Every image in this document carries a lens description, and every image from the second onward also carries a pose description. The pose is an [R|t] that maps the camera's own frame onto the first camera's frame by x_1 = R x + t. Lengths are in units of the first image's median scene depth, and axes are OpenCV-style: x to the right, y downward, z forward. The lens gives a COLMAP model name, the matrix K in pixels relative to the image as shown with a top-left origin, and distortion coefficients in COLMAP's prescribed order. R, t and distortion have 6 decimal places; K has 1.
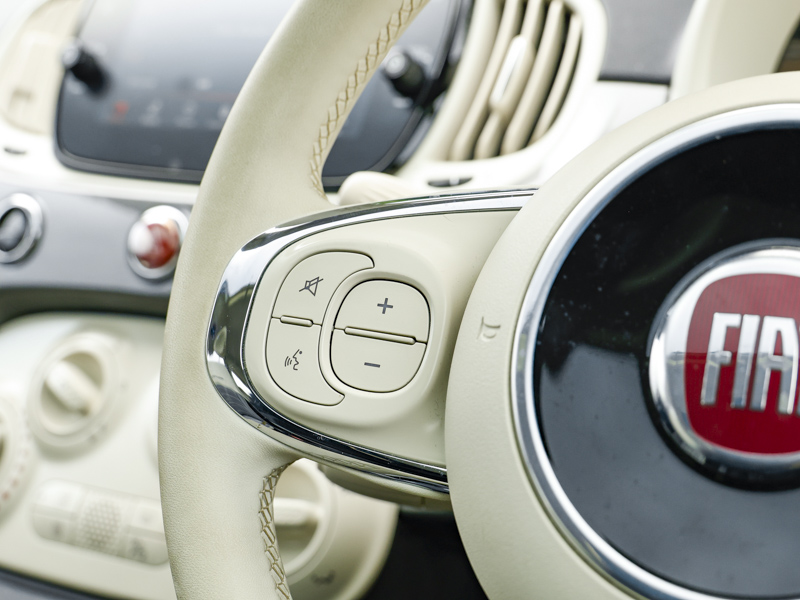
lens RADIAL K [[1489.6, 0, 398.4], [0, 1489.6, 301.2], [0, 0, 1]] dist [-0.014856, 0.000000]
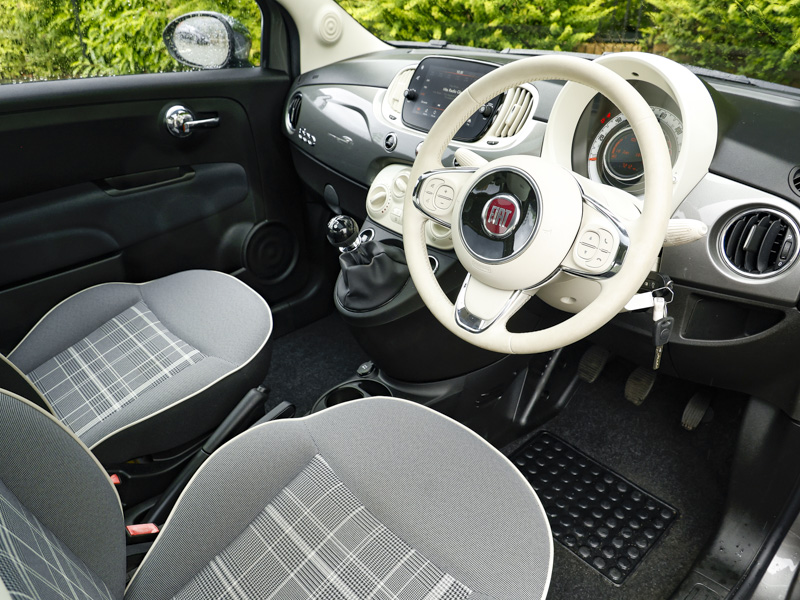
lens RADIAL K [[590.8, 0, 403.9], [0, 590.8, 296.9], [0, 0, 1]] dist [0.000642, -0.002150]
pose [[0.957182, 0.134445, -0.256371, 0.264249], [-0.045328, 0.944293, 0.325968, -0.194092], [0.285914, -0.300390, 0.909955, -0.611693]]
